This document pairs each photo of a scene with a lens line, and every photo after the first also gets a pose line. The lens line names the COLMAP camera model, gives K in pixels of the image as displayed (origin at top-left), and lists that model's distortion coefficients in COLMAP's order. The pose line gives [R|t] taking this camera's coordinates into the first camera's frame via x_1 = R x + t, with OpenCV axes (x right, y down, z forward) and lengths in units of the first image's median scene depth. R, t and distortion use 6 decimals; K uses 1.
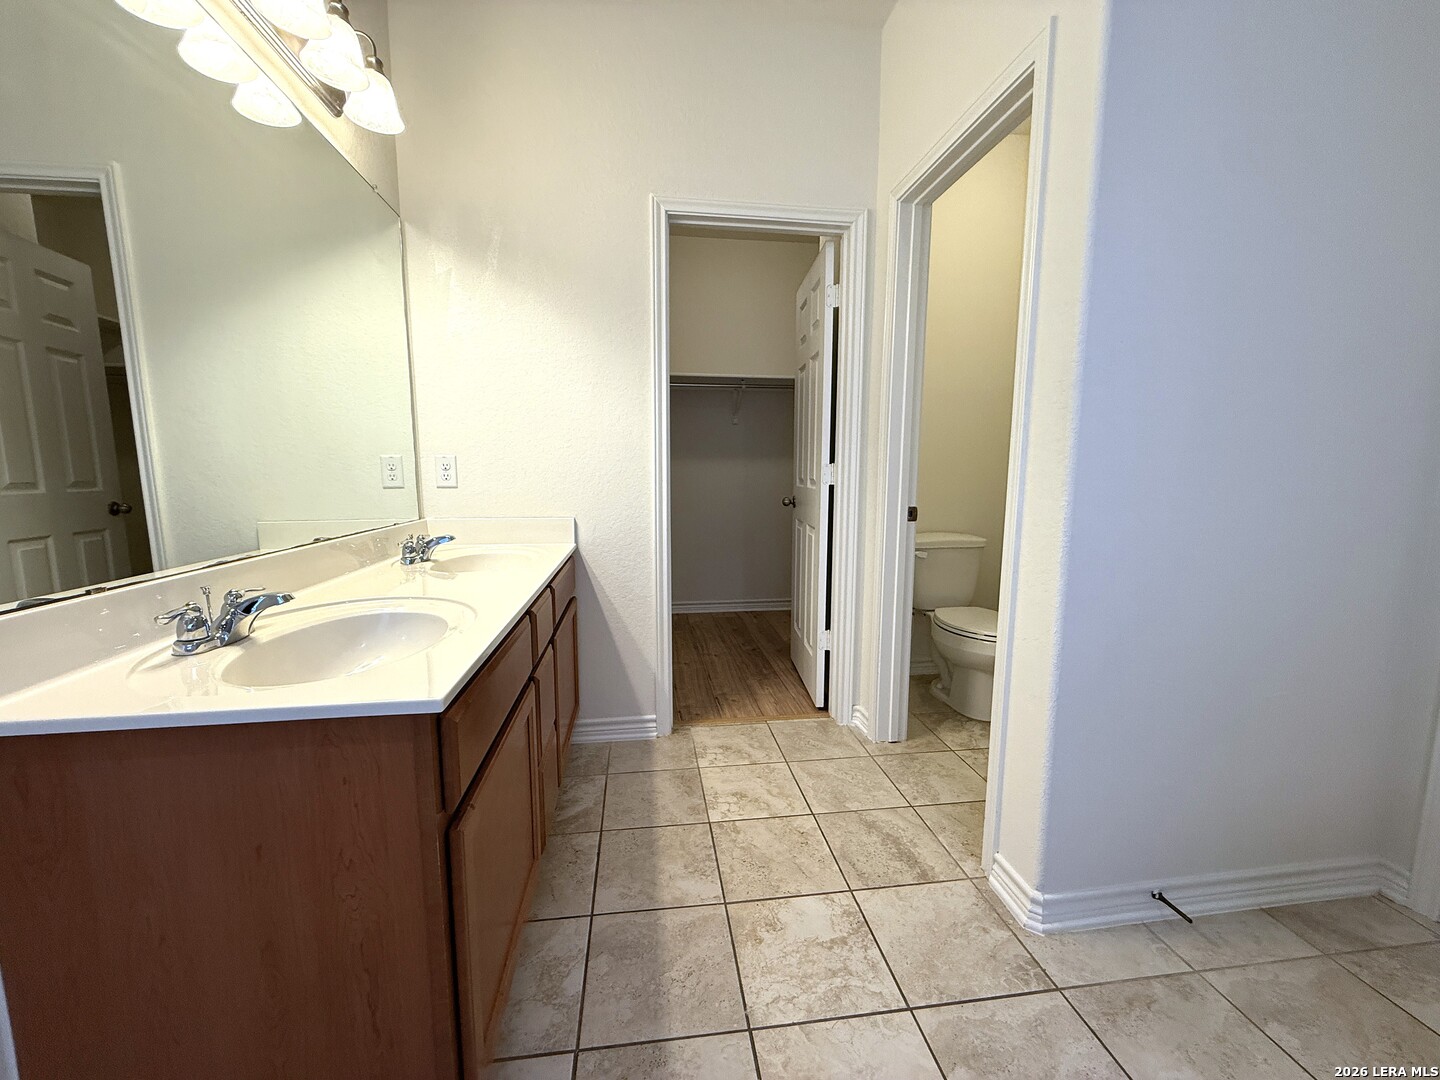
lens RADIAL K [[572.8, 0, 722.3], [0, 572.8, 543.1], [0, 0, 1]] dist [-0.000534, 0.000382]
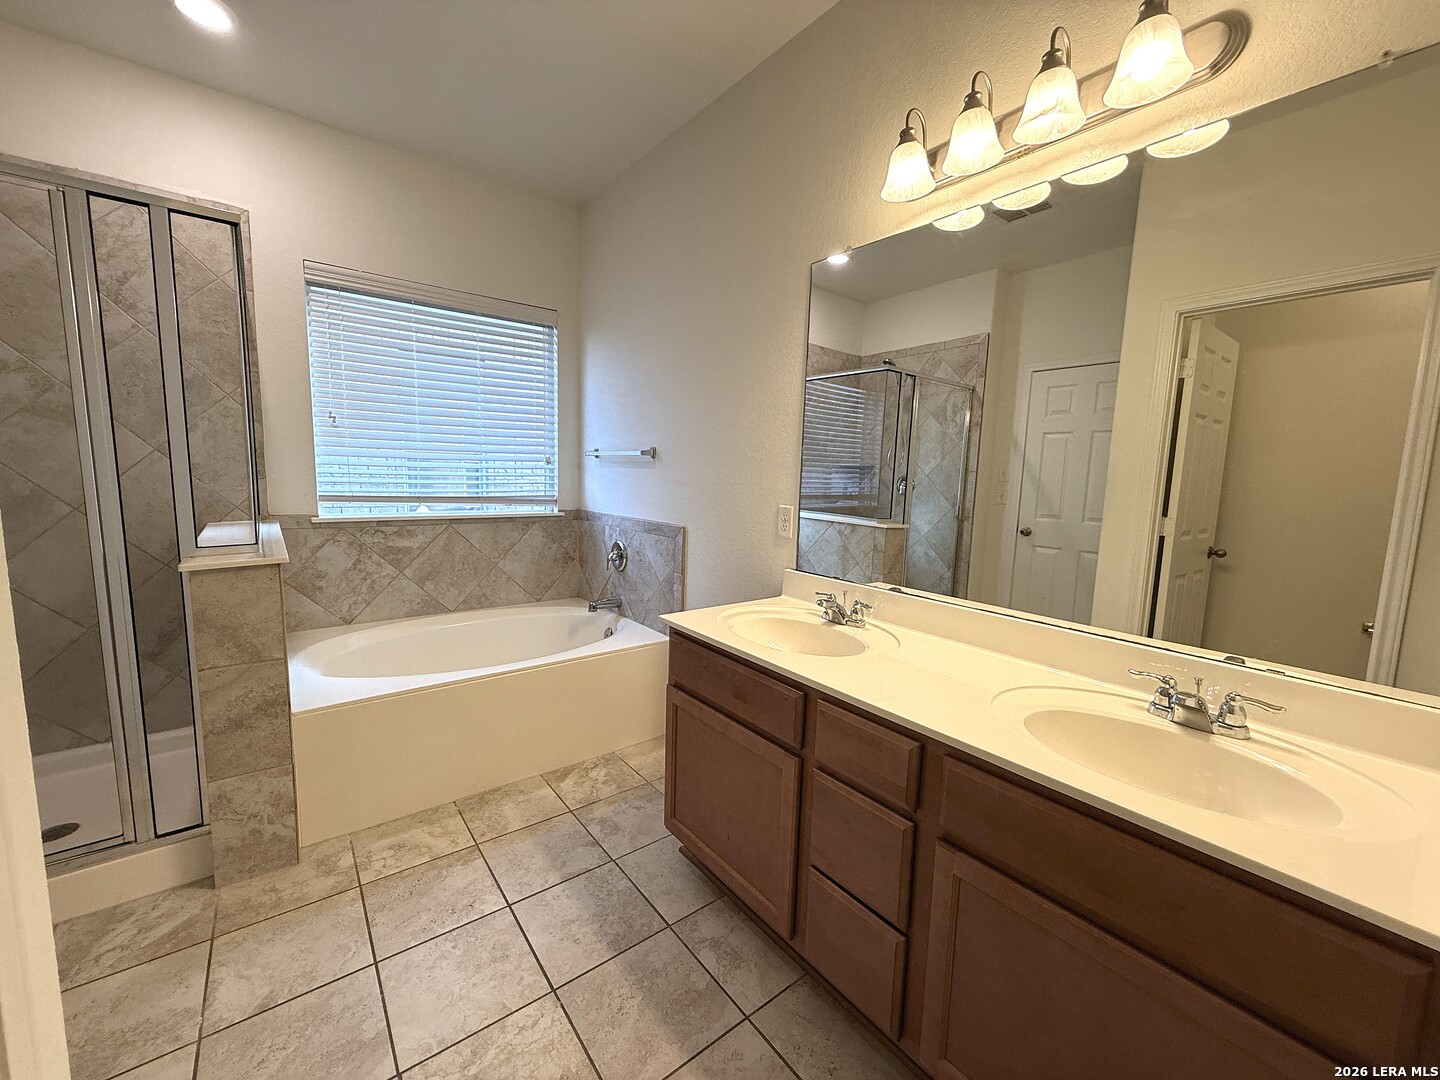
lens RADIAL K [[572.8, 0, 725.4], [0, 572.8, 533.0], [0, 0, 1]] dist [-0.000534, 0.000382]
pose [[-0.861711, 0.037162, -0.506036, 0.291093], [-0.089181, 0.970696, 0.223149, -0.386506], [0.499500, 0.237419, -0.833146, 1.813522]]
